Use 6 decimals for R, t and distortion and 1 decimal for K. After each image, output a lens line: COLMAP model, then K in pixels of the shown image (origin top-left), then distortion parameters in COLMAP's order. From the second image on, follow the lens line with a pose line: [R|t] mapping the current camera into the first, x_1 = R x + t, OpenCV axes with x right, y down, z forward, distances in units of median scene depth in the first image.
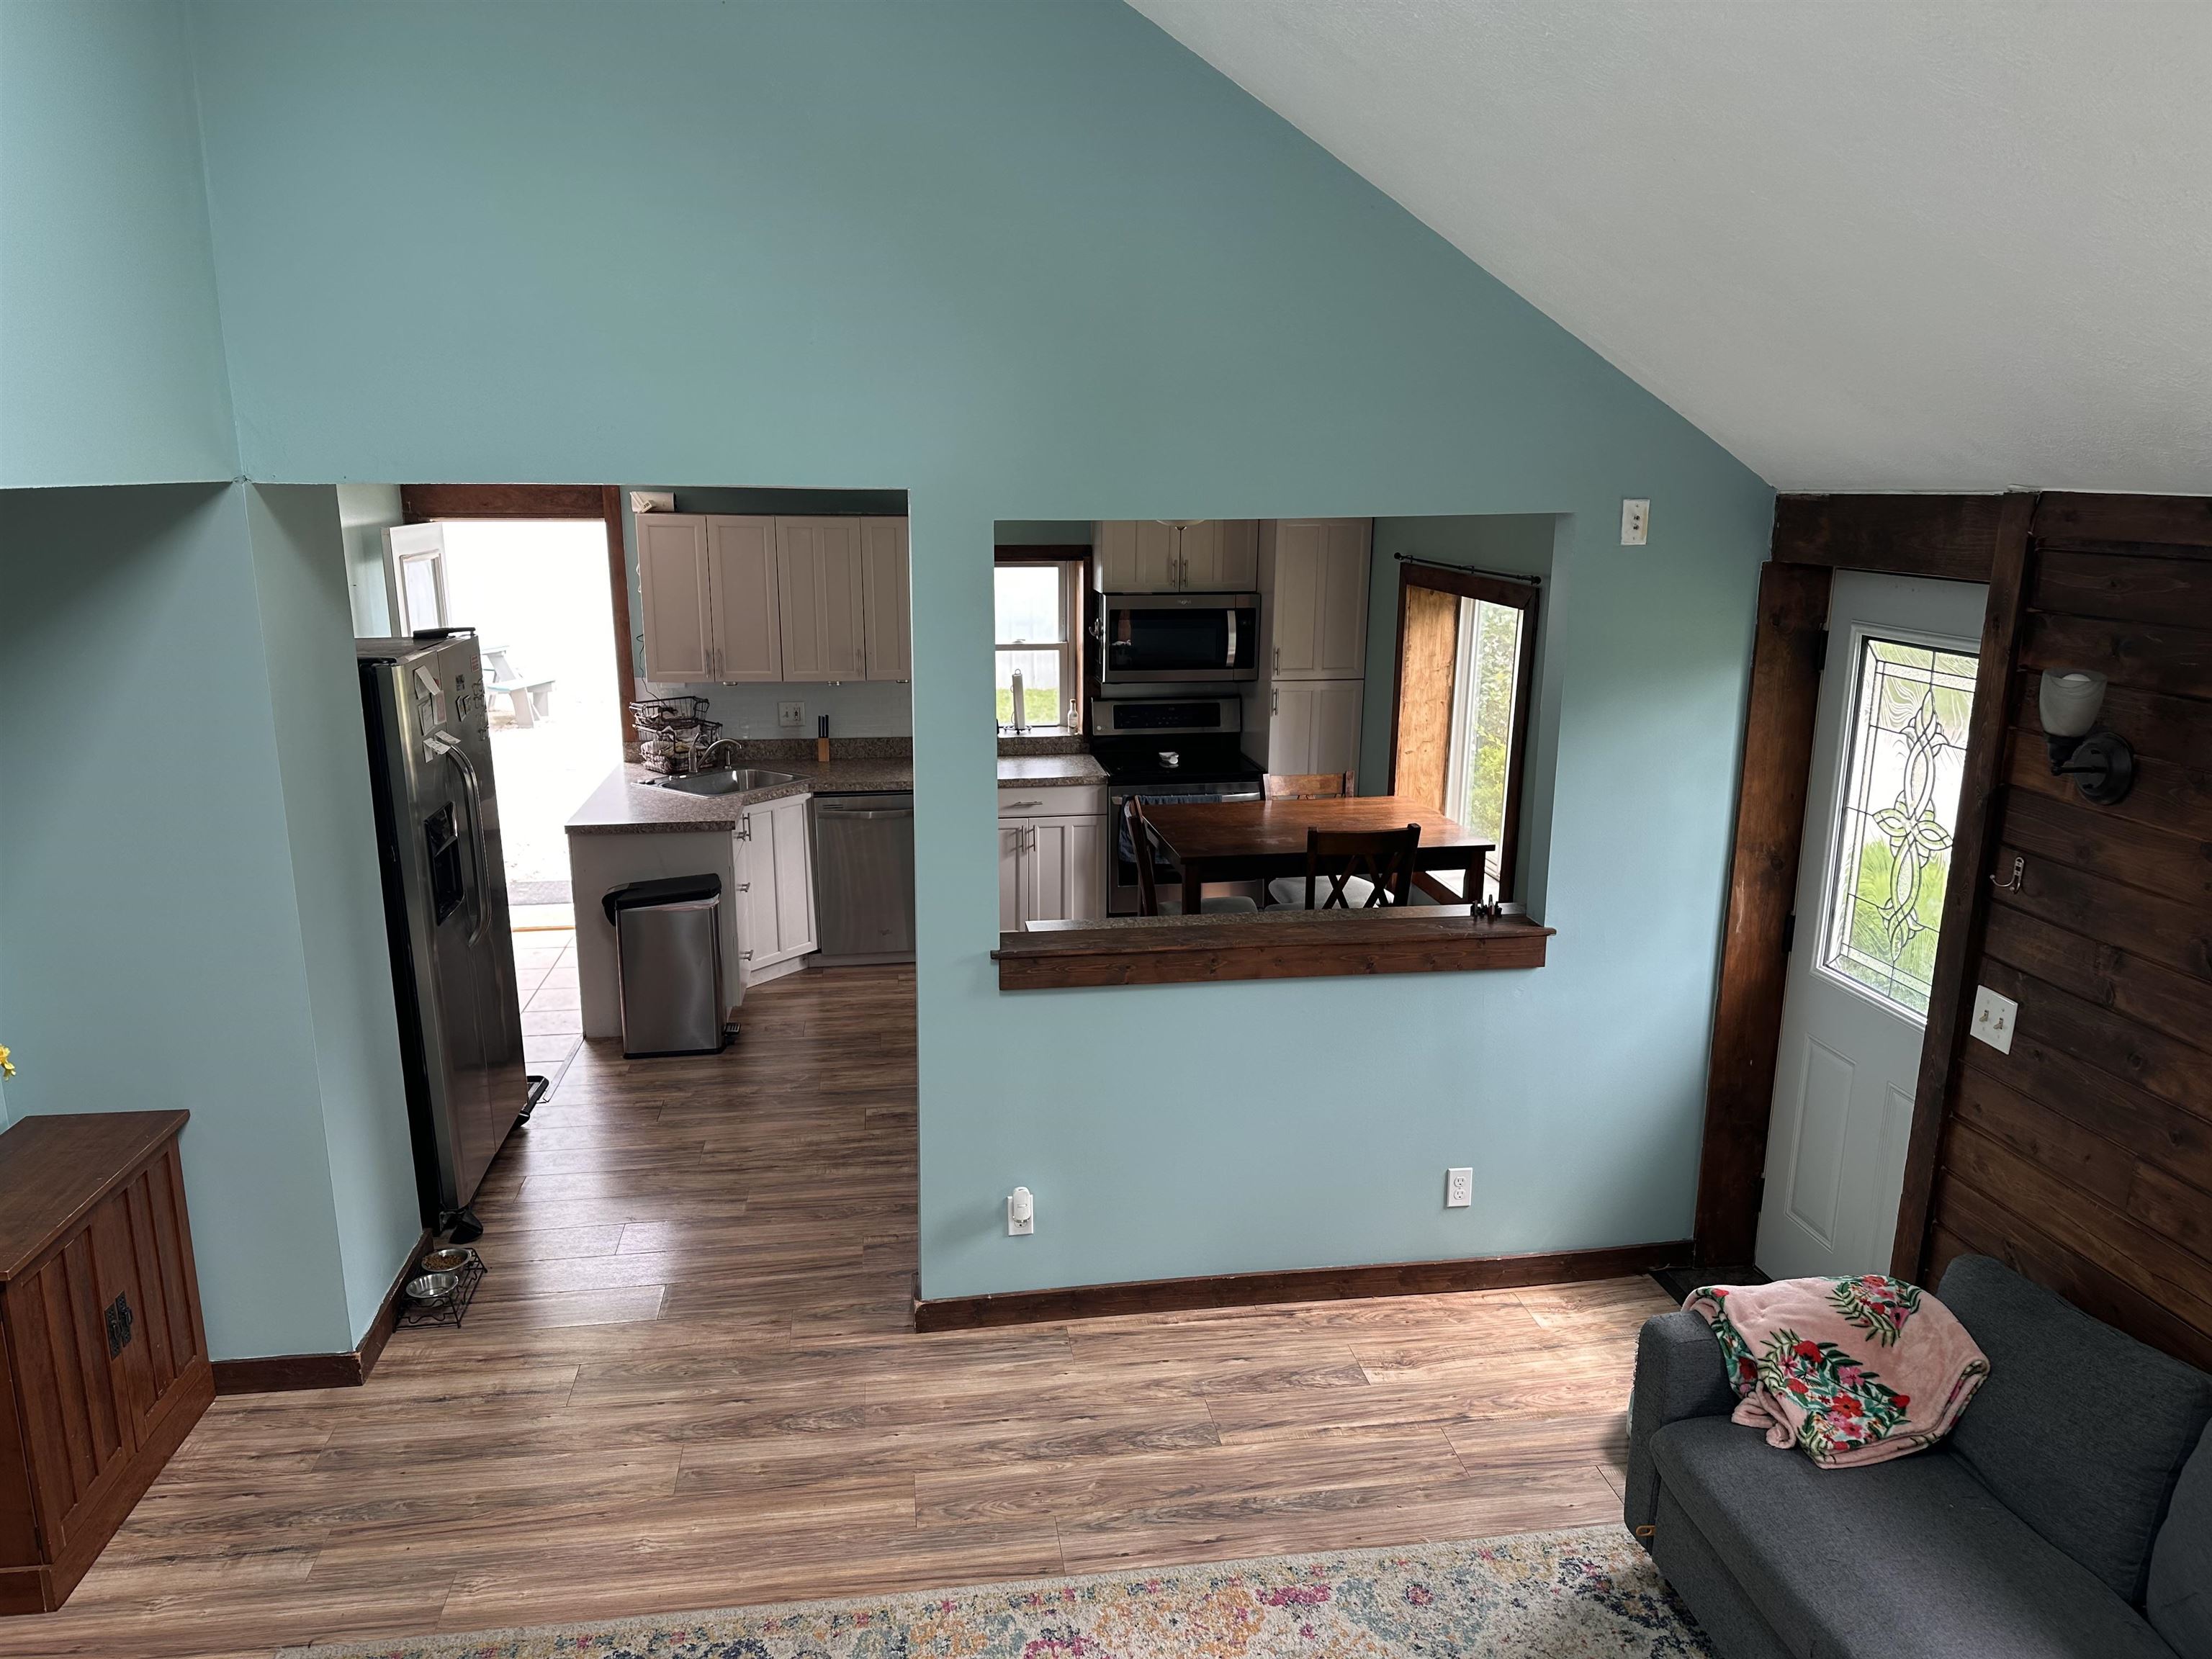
lens RADIAL K [[1550.8, 0, 1106.0], [0, 1550.8, 829.5], [0, 0, 1]] dist [0.056667, -0.057343]
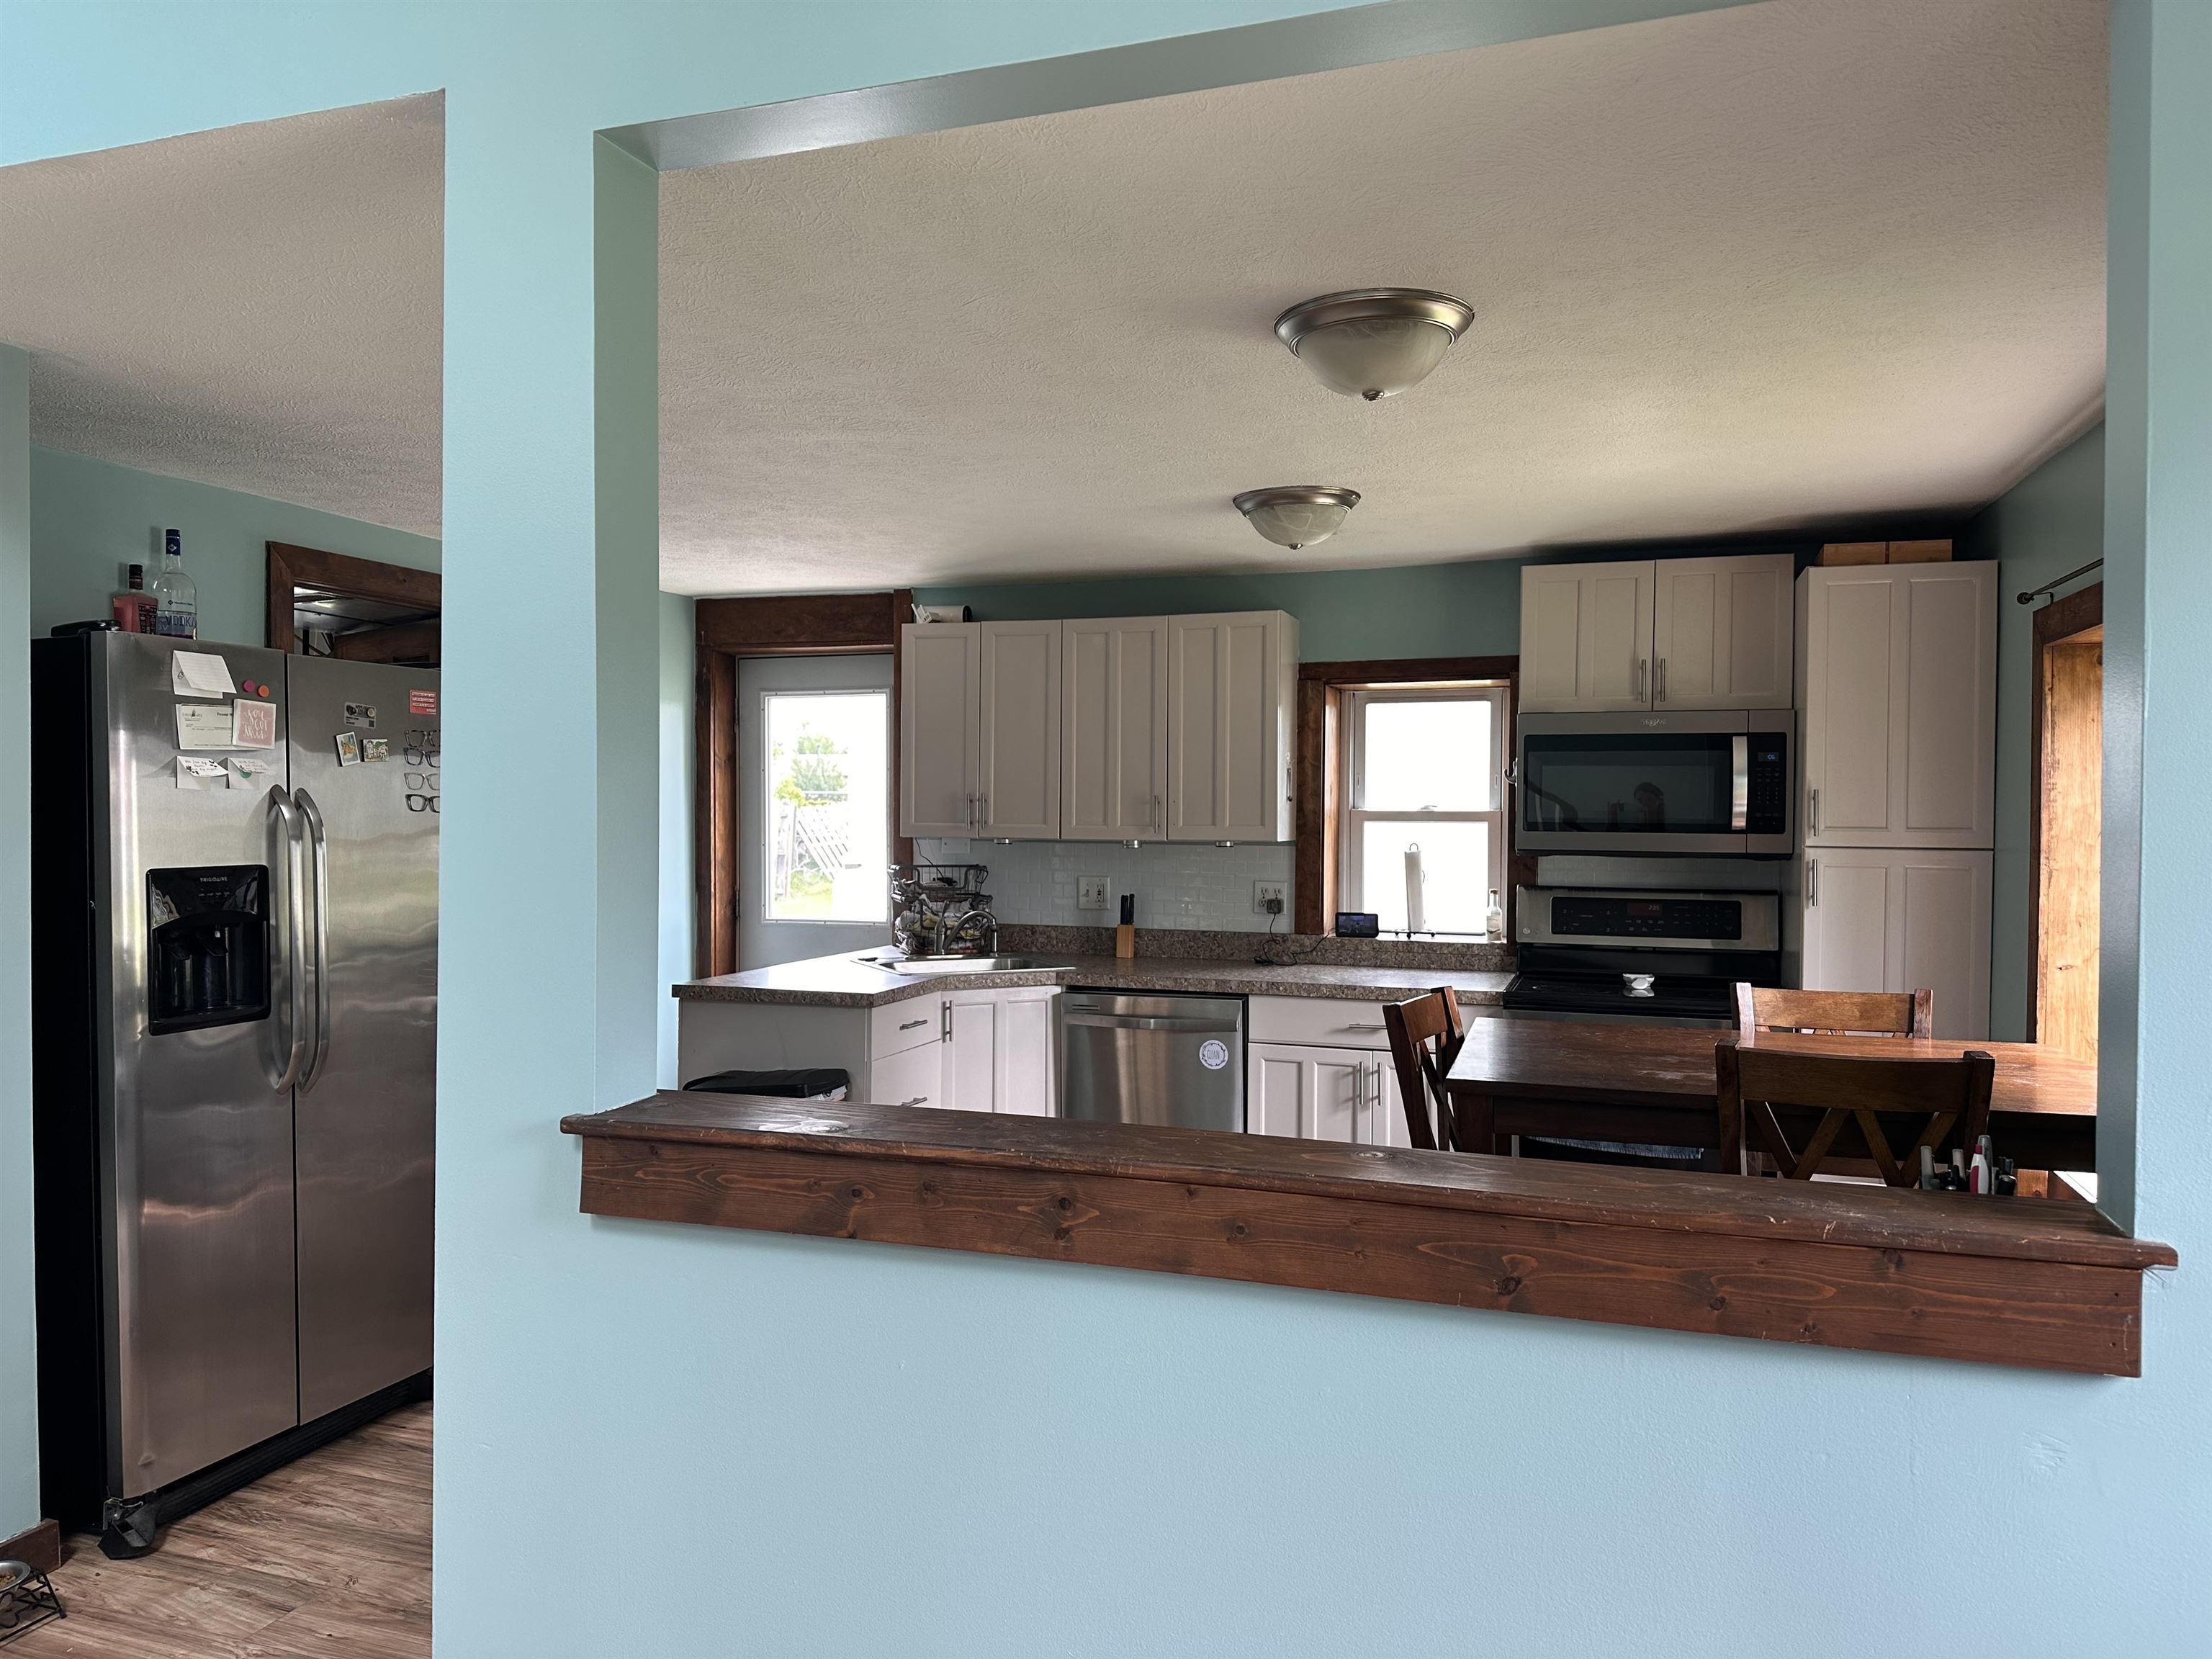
lens RADIAL K [[1550.8, 0, 1106.0], [0, 1550.8, 829.5], [0, 0, 1]] dist [0.056667, -0.057343]
pose [[0.886687, 0.007647, -0.462308, 0.264848], [-0.109776, 0.974756, -0.194422, 0.071781], [0.449151, 0.223142, 0.865142, 0.691782]]
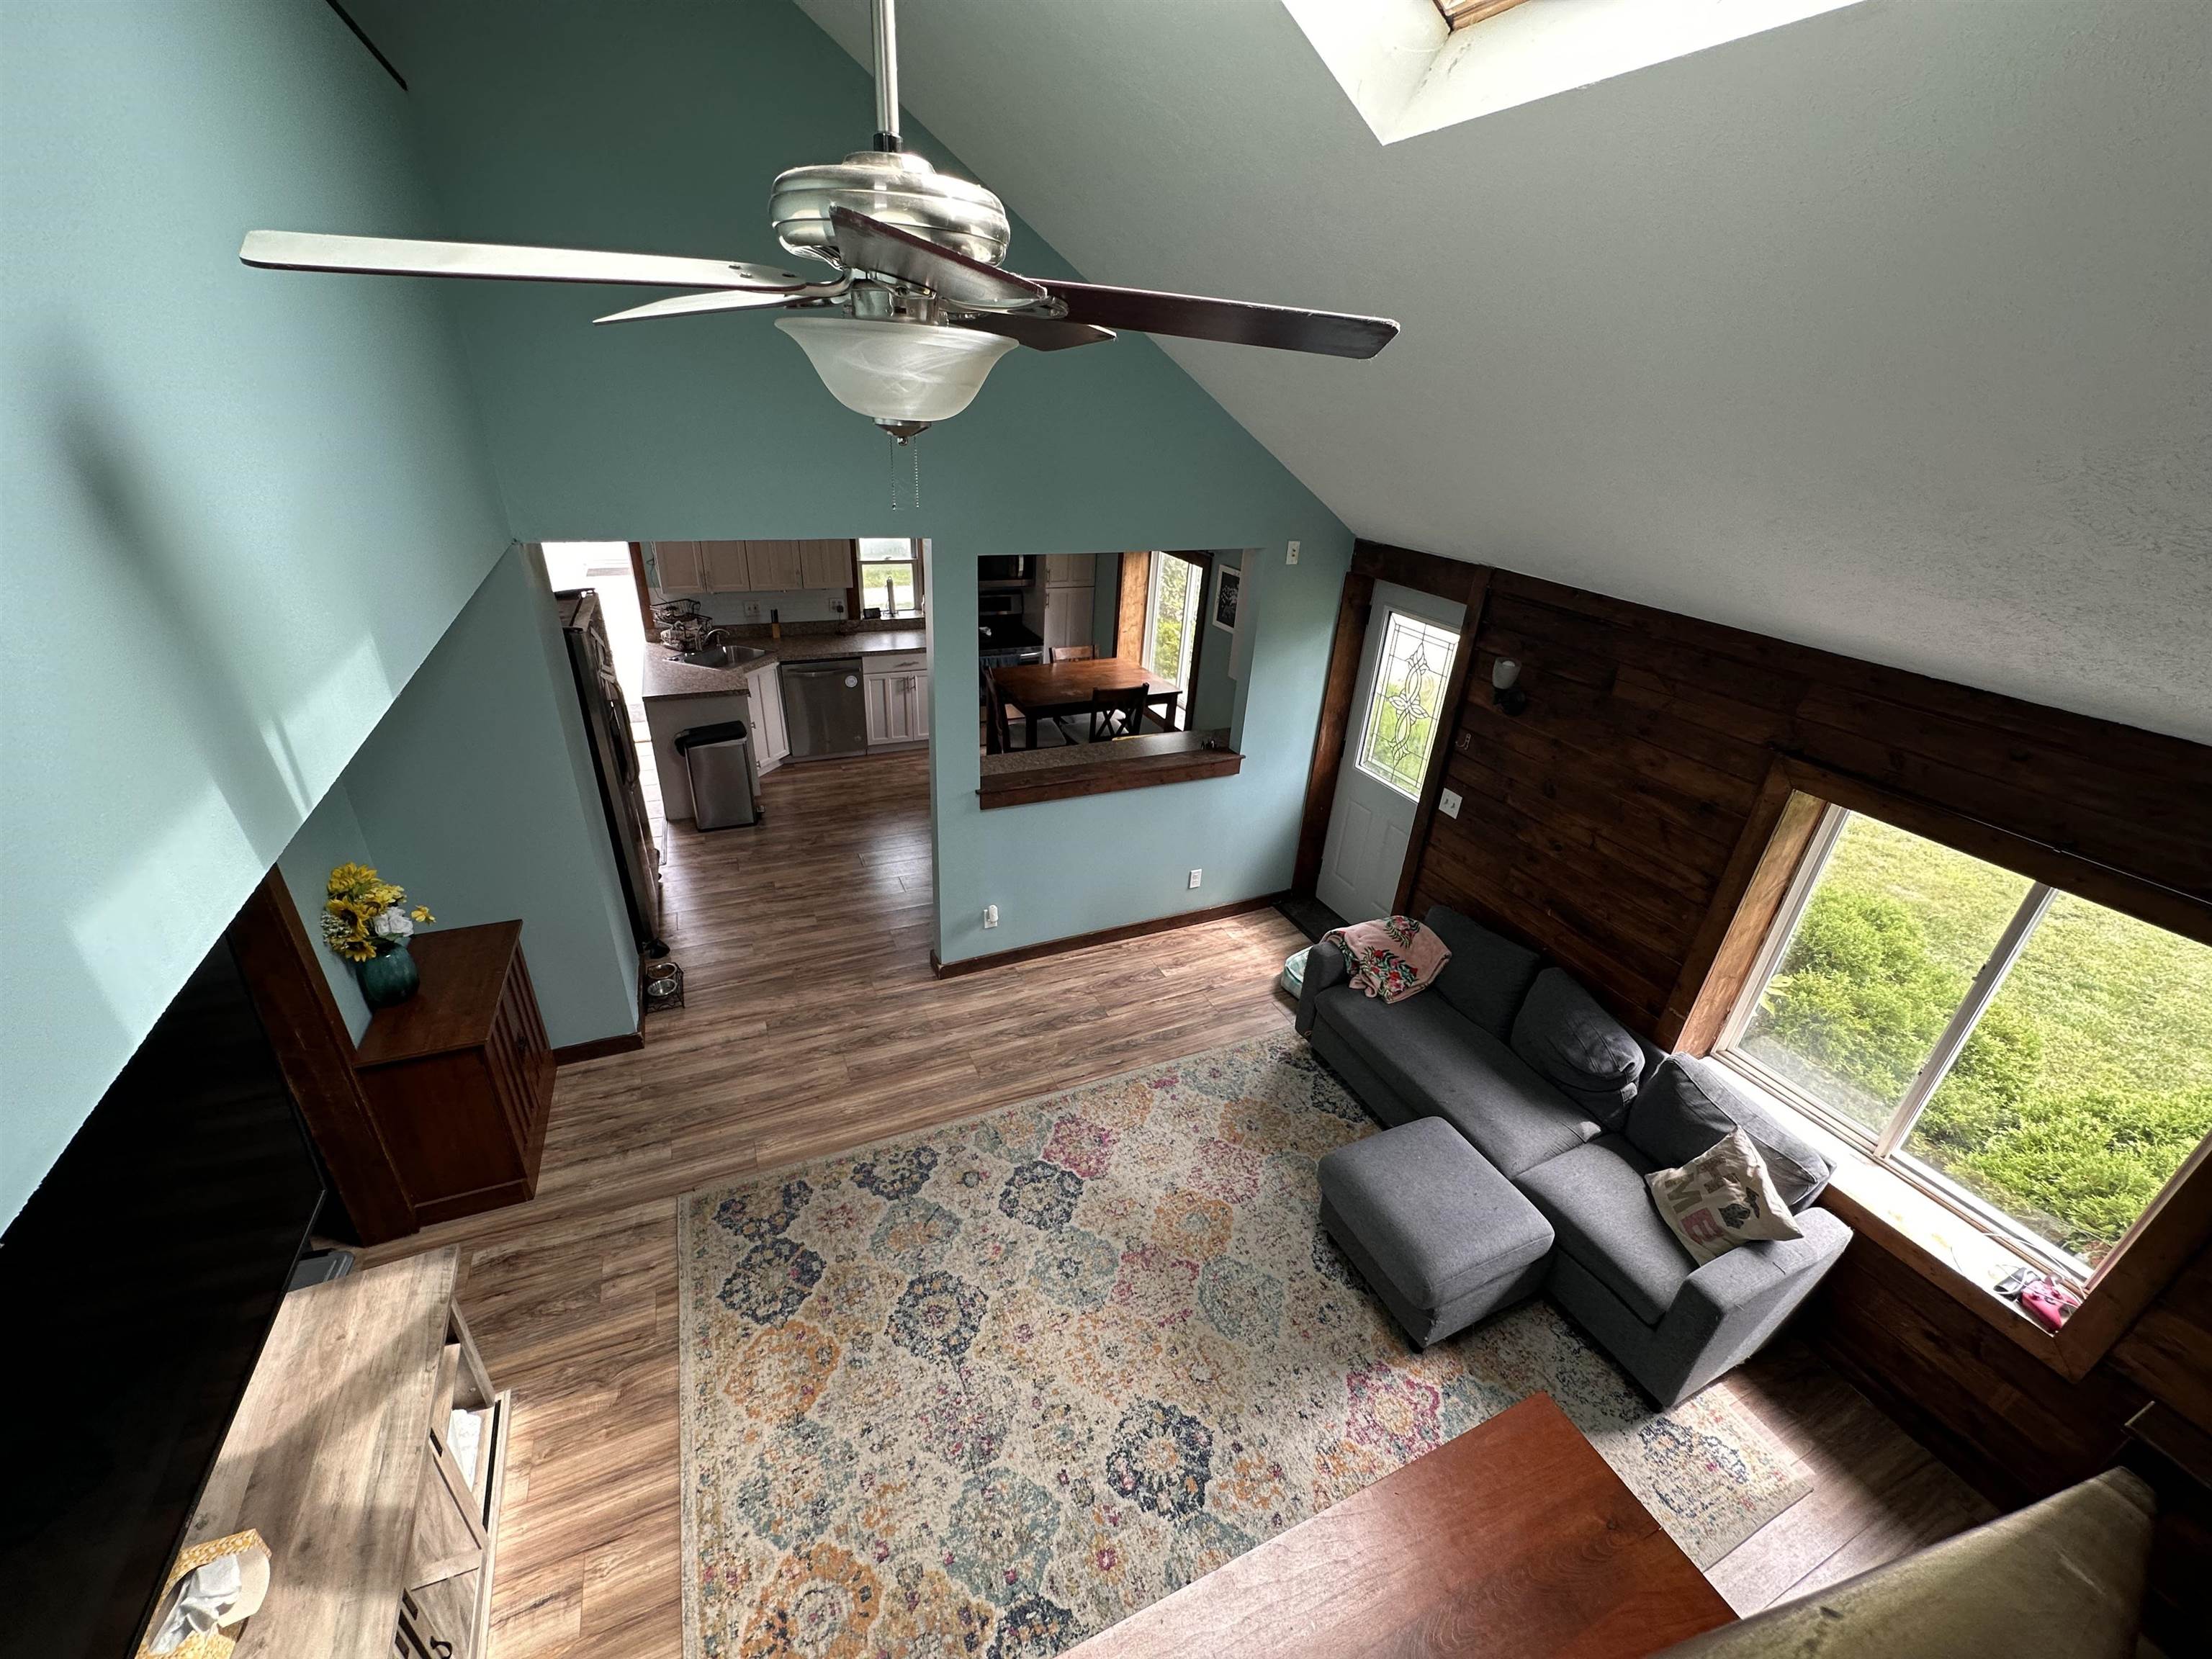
lens RADIAL K [[885.7, 0, 1106.5], [0, 885.7, 821.9], [0, 0, 1]] dist [0.013529, -0.000073]
pose [[0.958956, -0.081044, 0.271727, -0.222393], [0.014112, 0.970738, 0.239726, -0.141874], [-0.283204, -0.226052, 0.932039, -0.052590]]
